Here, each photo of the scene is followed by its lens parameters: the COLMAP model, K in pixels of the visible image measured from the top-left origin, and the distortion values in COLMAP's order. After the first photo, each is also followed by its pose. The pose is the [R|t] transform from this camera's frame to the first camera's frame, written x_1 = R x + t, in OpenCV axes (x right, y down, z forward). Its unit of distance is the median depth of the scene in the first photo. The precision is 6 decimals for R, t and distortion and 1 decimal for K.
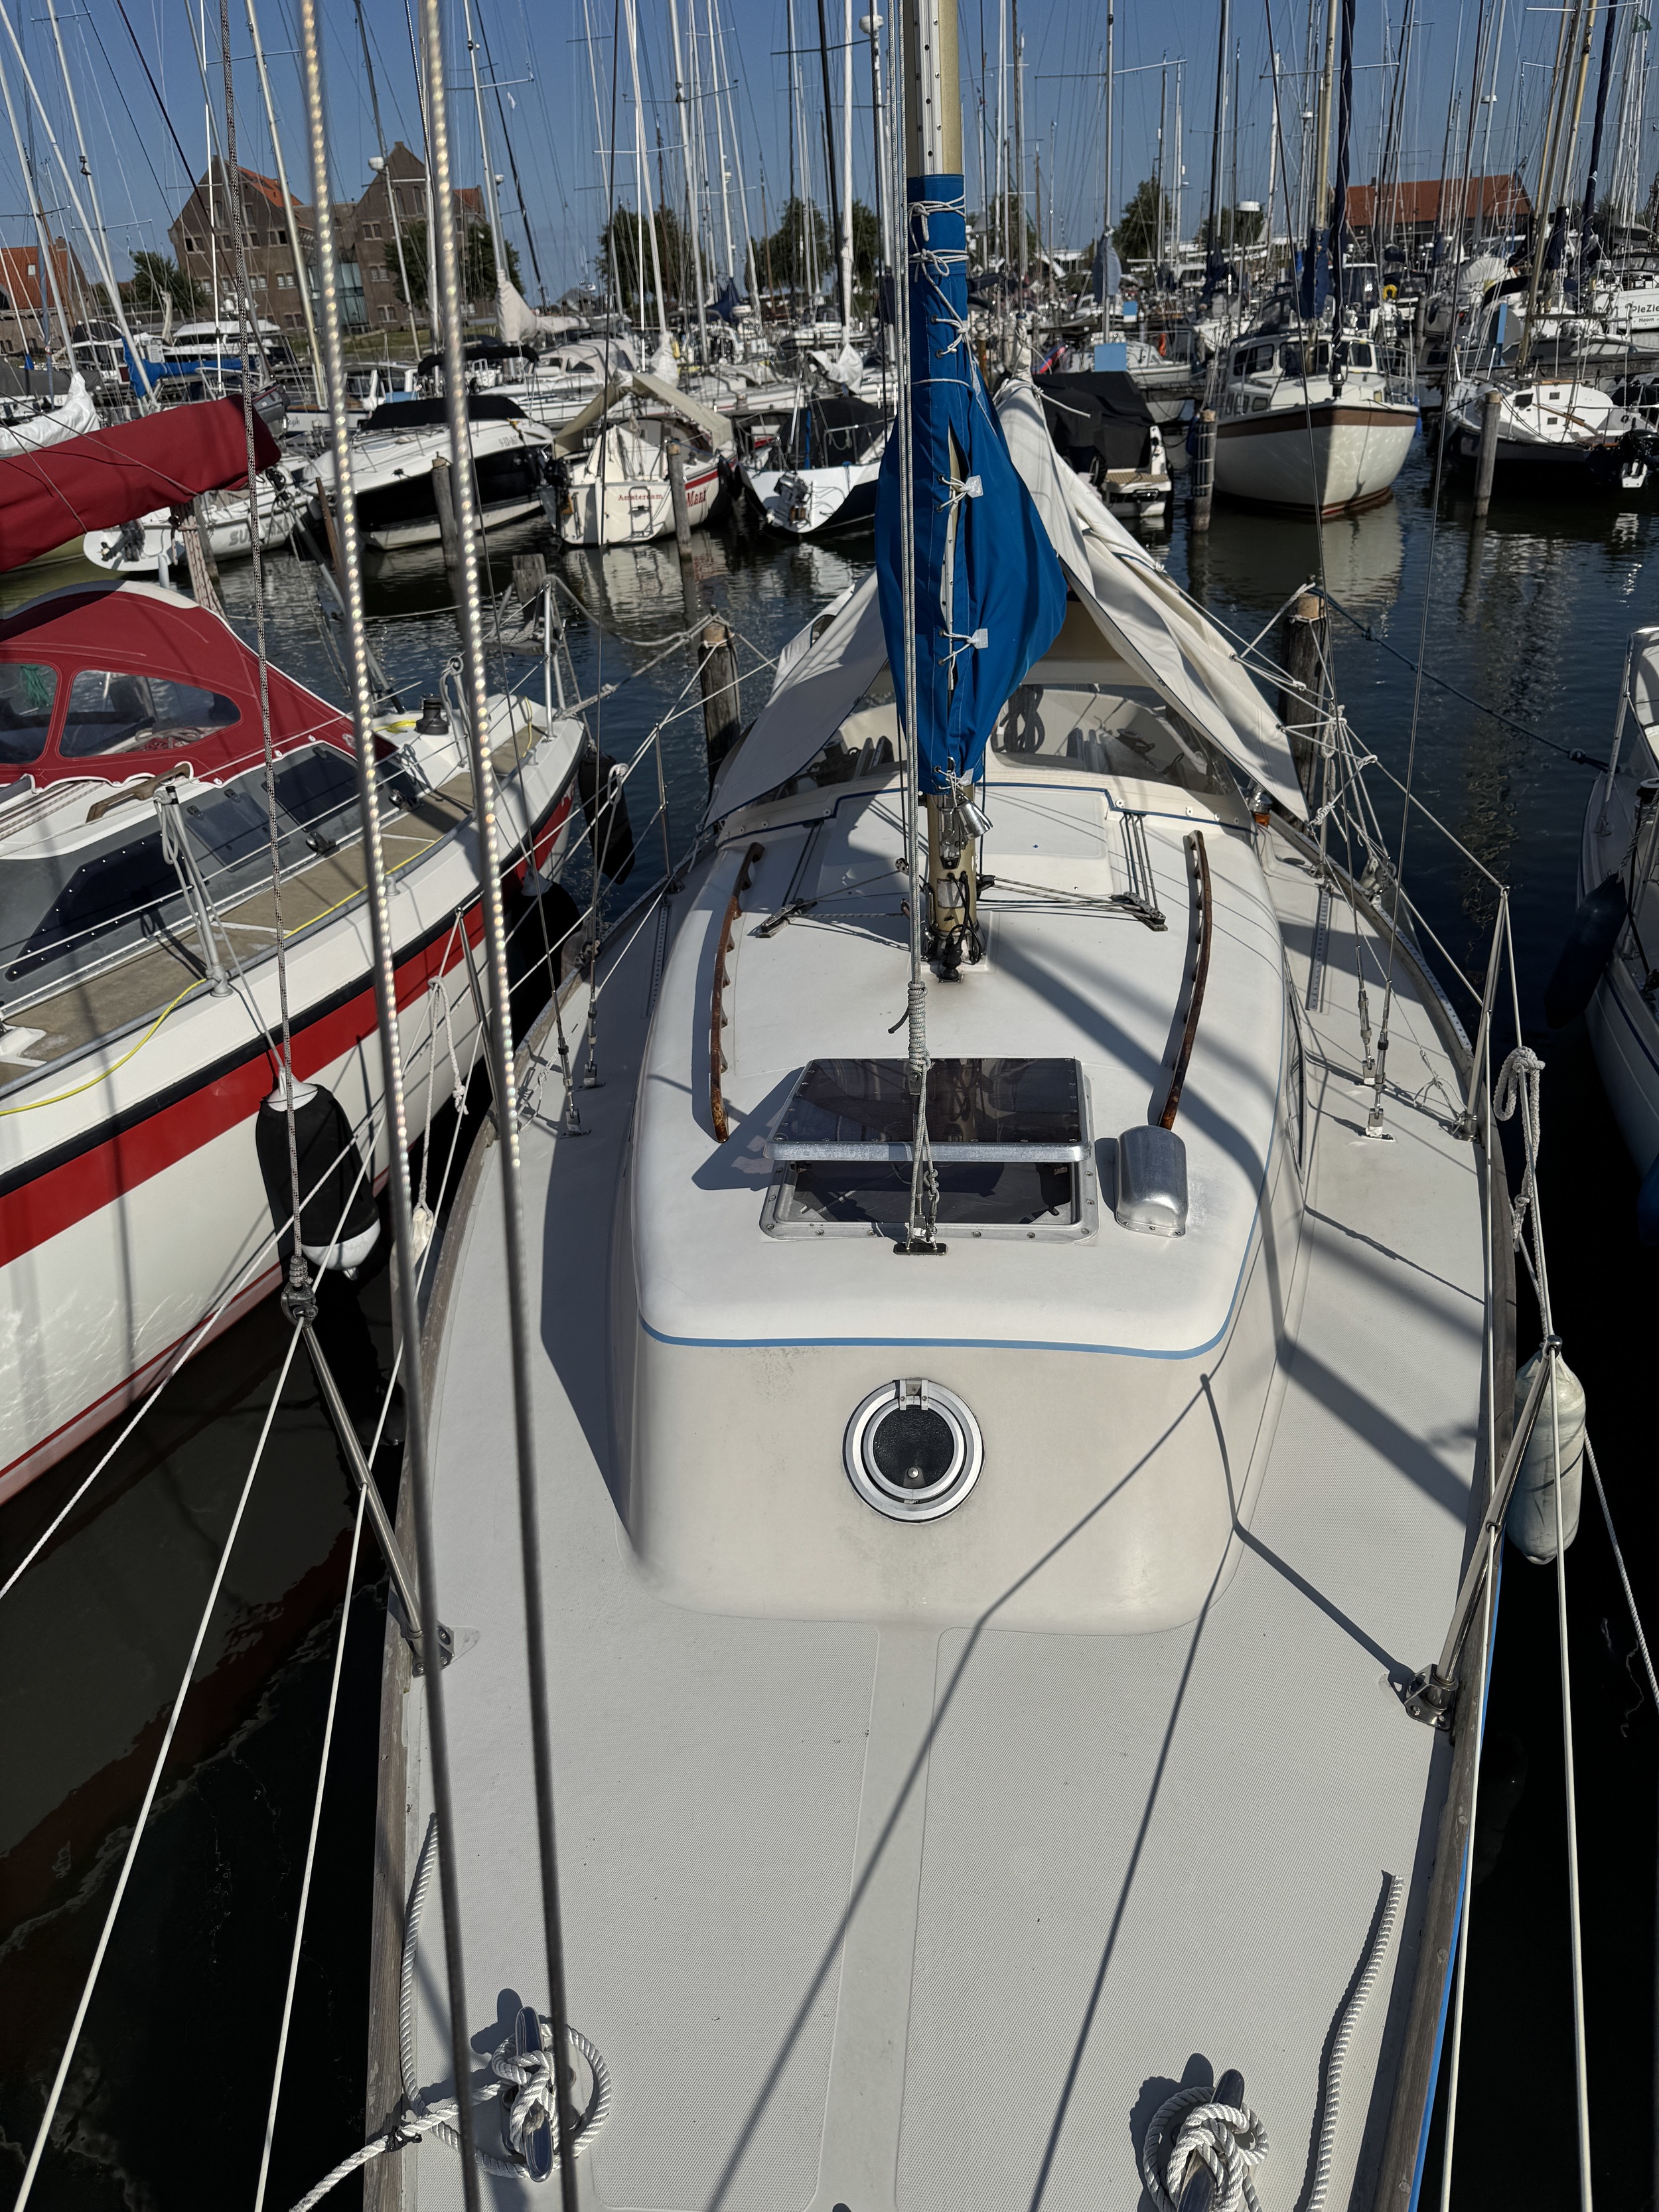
lens RADIAL K [[1567.3, 0, 834.0], [0, 1567.3, 1108.3], [0, 0, 1]] dist [0.198990, -0.148246]
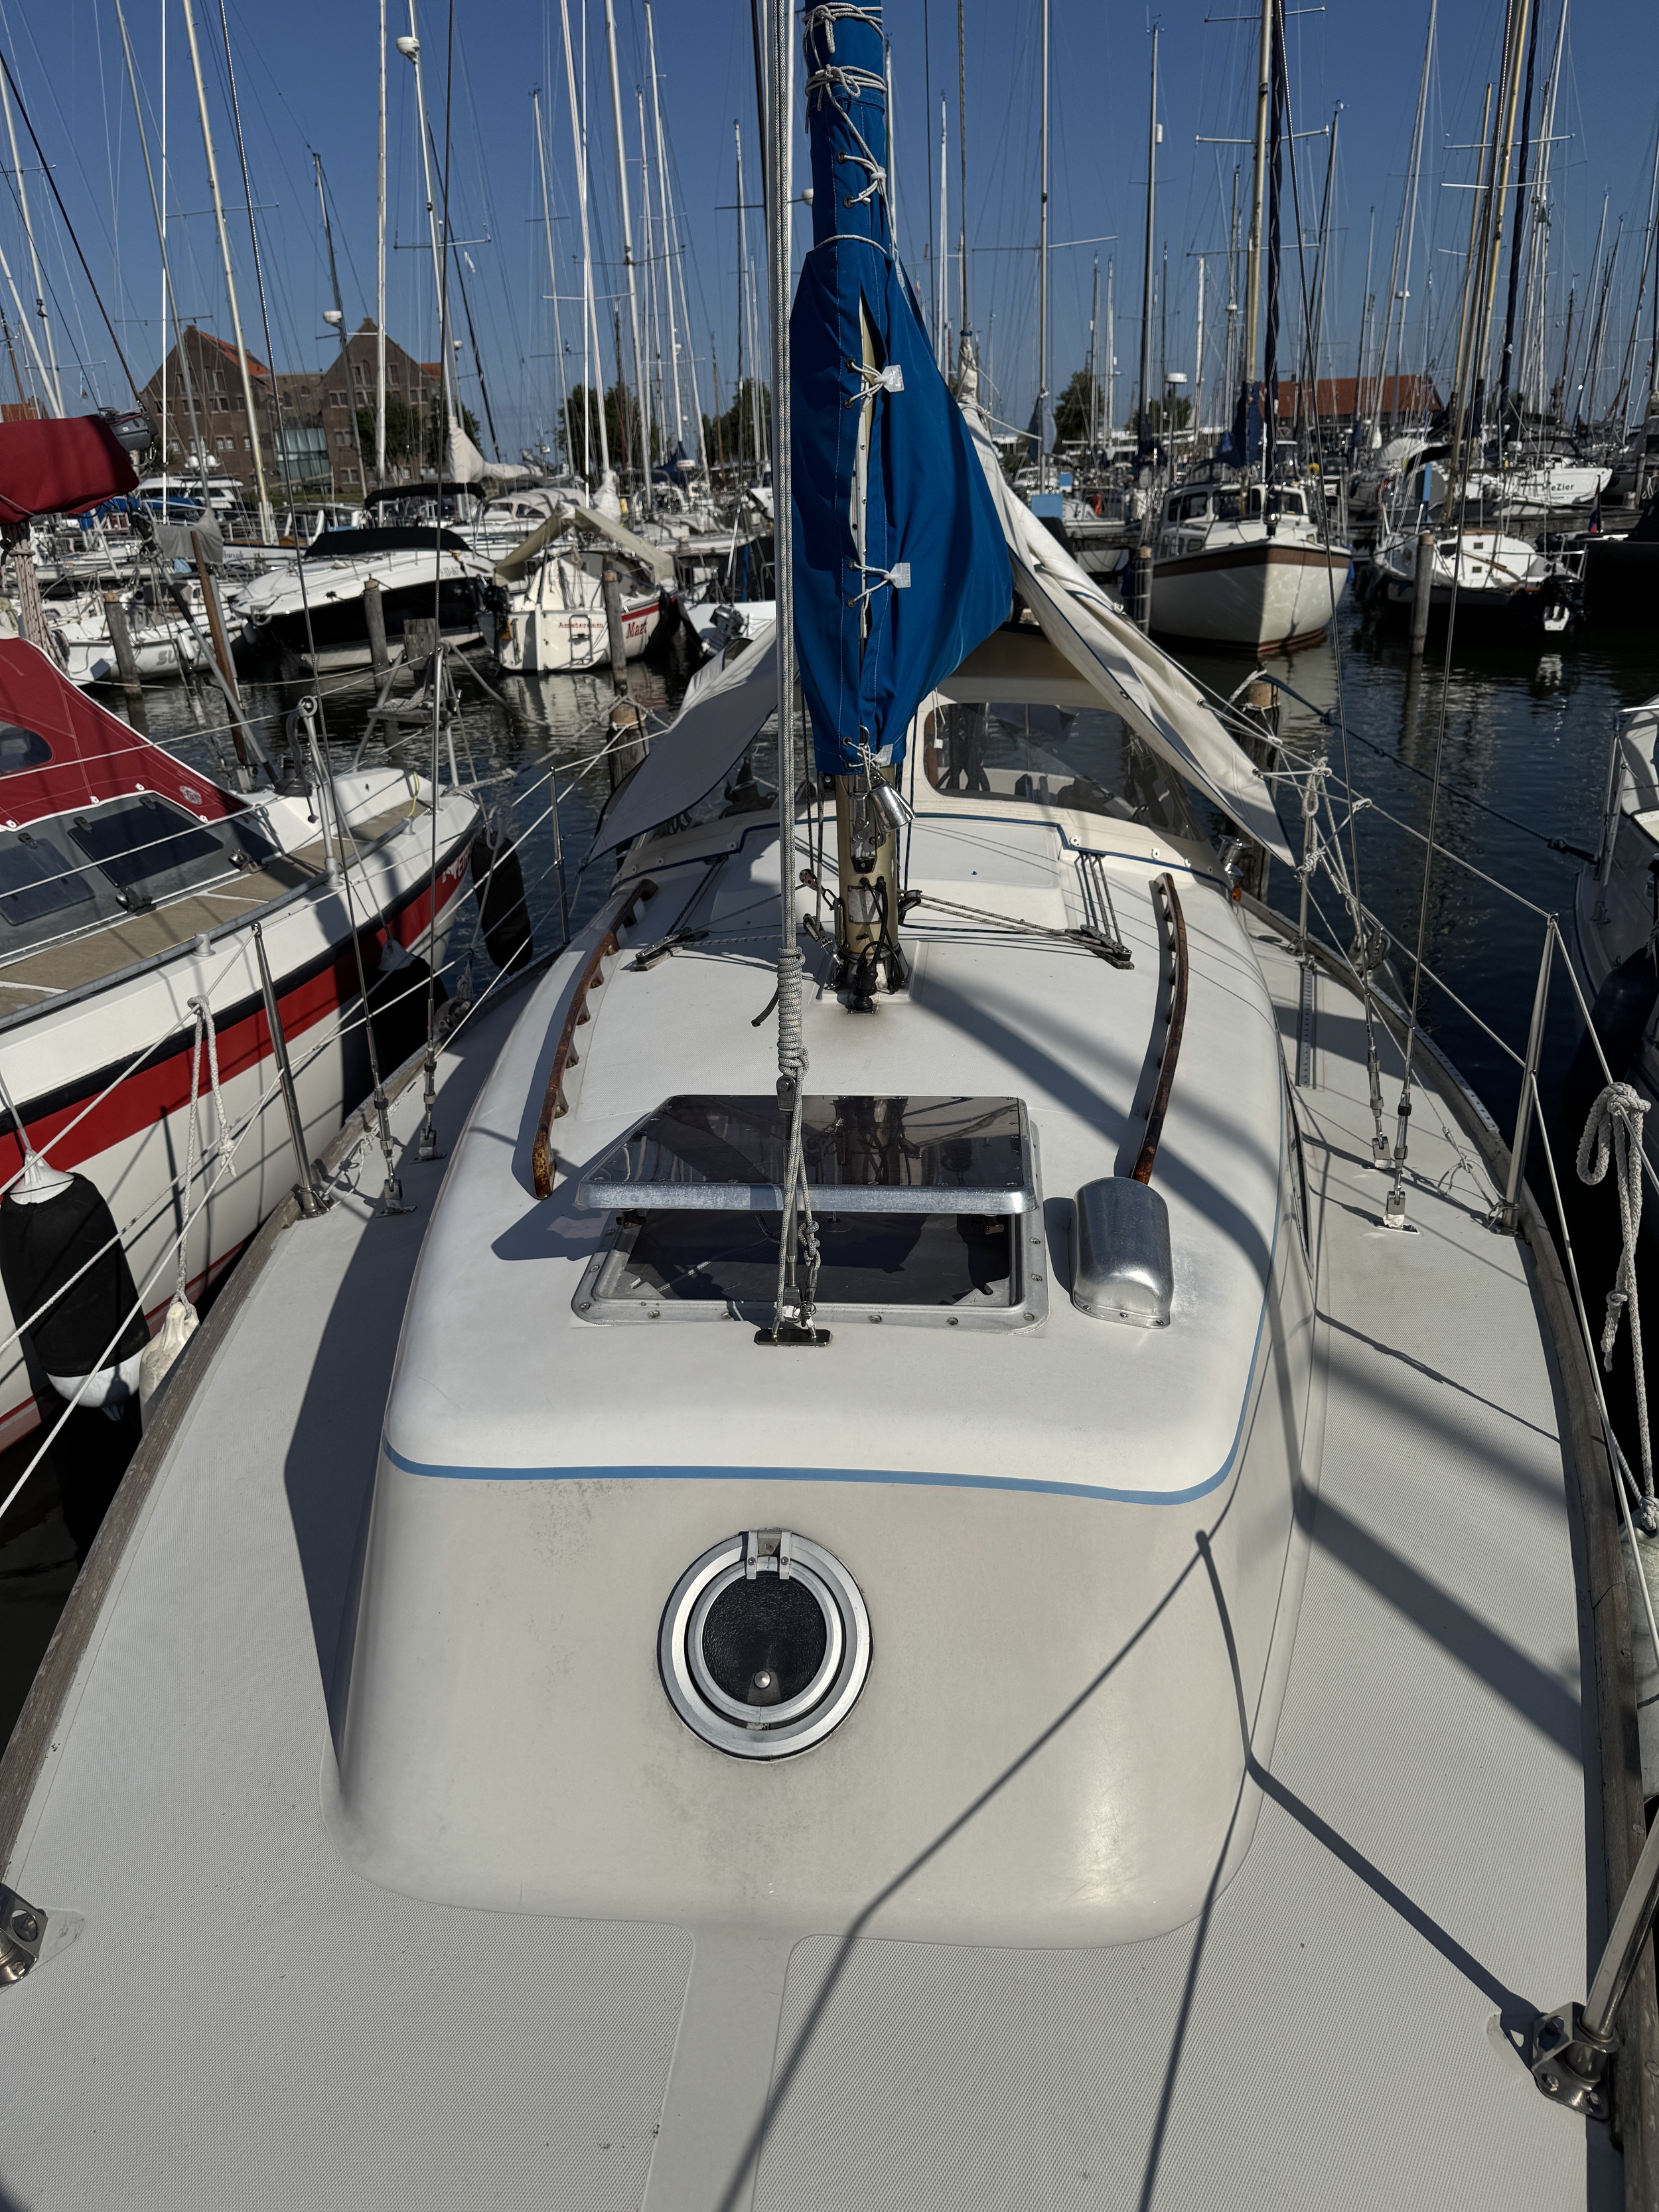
lens RADIAL K [[1568.5, 0, 814.5], [0, 1568.5, 1110.1], [0, 0, 1]] dist [0.160149, -0.228418]
pose [[0.999318, 0.024443, 0.027689, 0.031430], [-0.021848, 0.995665, -0.090412, 0.038144], [-0.029779, 0.089745, 0.995519, 0.220207]]
